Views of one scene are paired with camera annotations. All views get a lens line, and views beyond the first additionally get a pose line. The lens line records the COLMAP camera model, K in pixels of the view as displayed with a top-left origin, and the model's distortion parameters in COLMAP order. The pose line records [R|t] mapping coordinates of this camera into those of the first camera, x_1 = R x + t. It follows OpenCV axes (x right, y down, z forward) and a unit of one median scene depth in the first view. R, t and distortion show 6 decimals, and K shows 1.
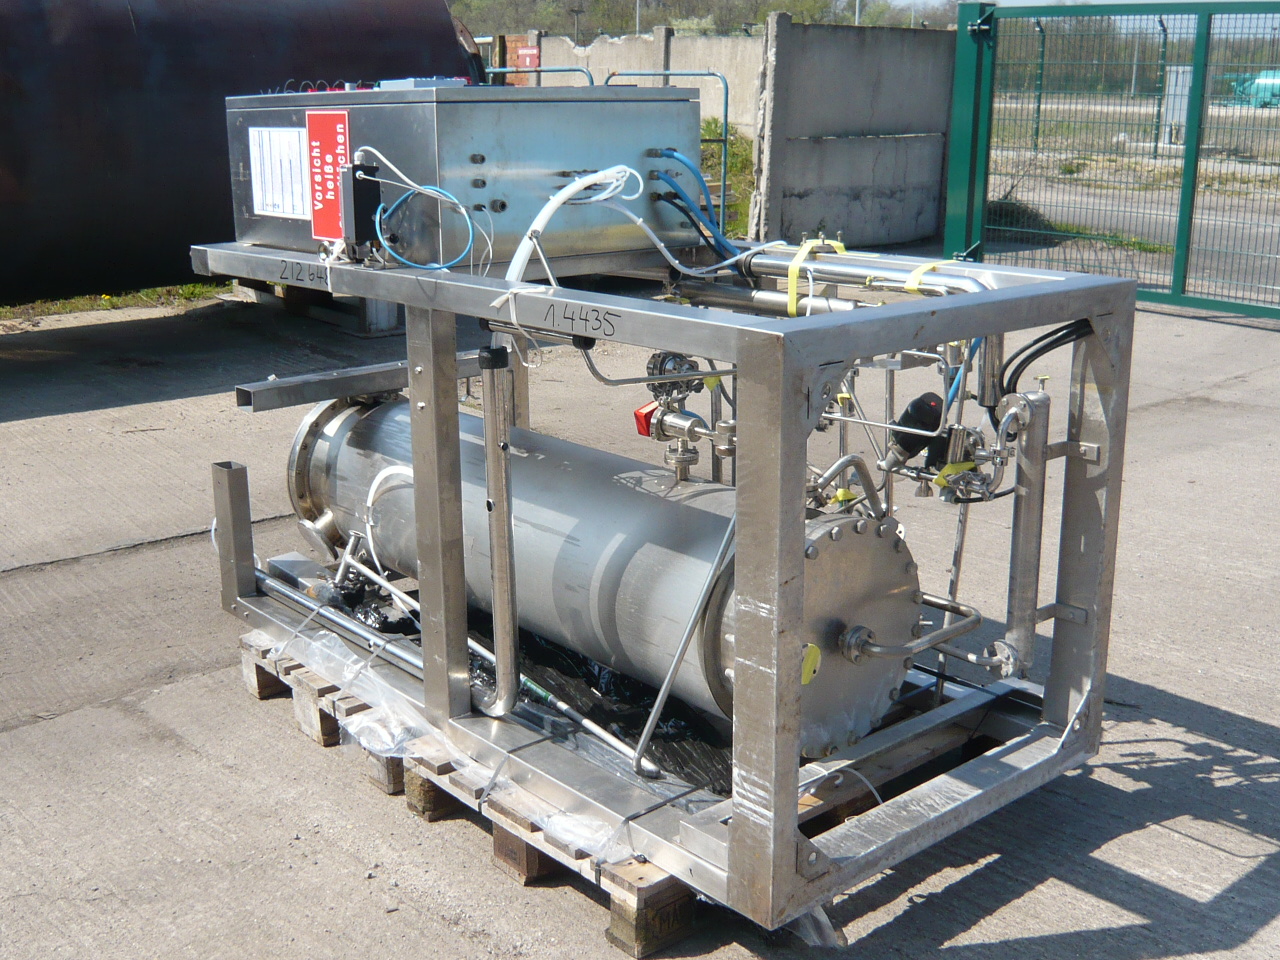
lens RADIAL K [[1411.3, 0, 639.9], [0, 1411.3, 478.9], [0, 0, 1]] dist [-0.028236, 0.000000]
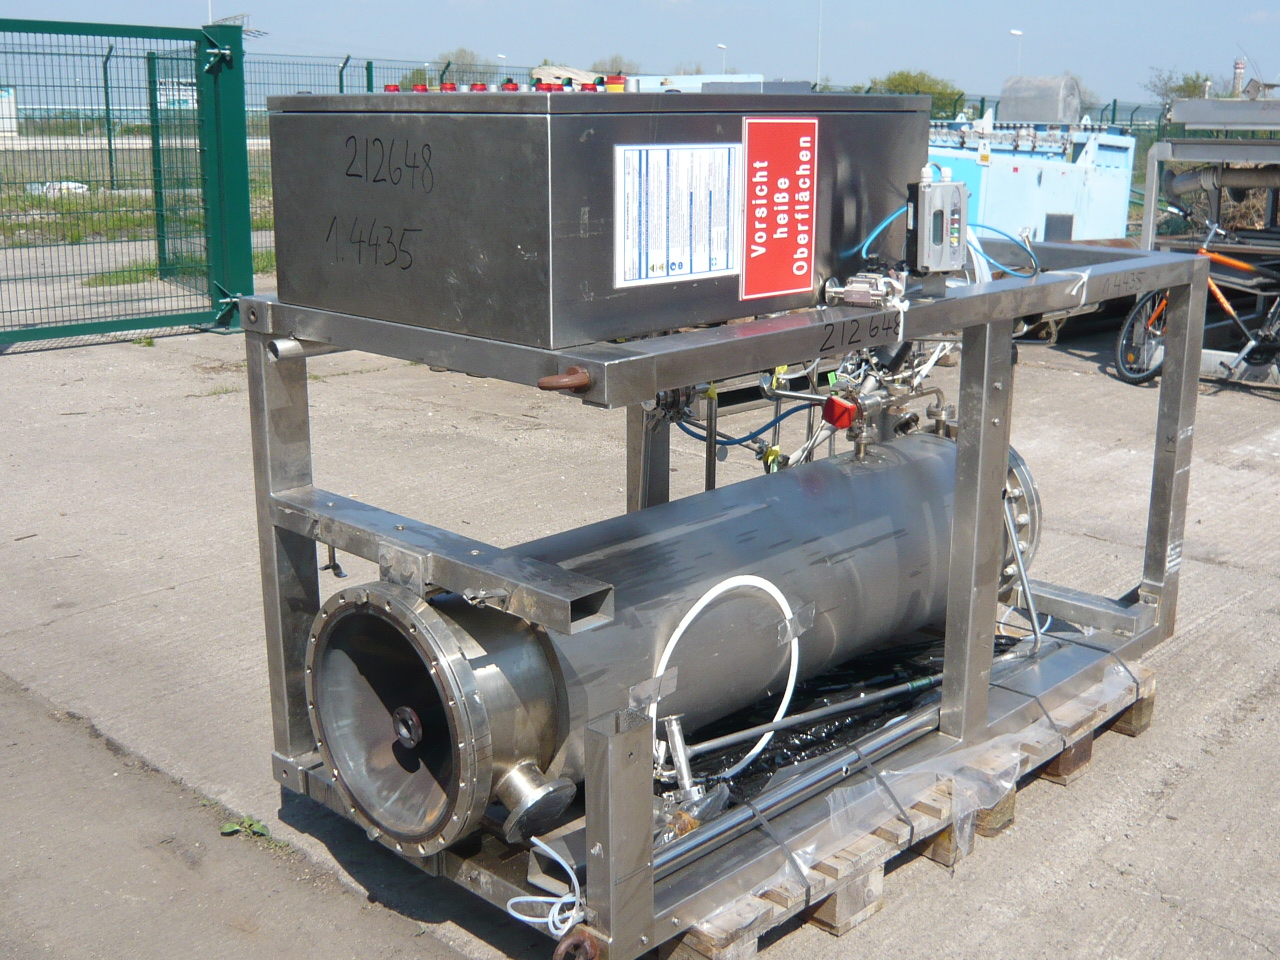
lens RADIAL K [[1411.3, 0, 640.3], [0, 1411.3, 479.9], [0, 0, 1]] dist [-0.028236, 0.000000]
pose [[-0.099099, -0.239707, 0.965774, -0.955559], [0.255415, 0.931908, 0.257510, -0.288951], [-0.961739, 0.272192, -0.031126, 1.124933]]
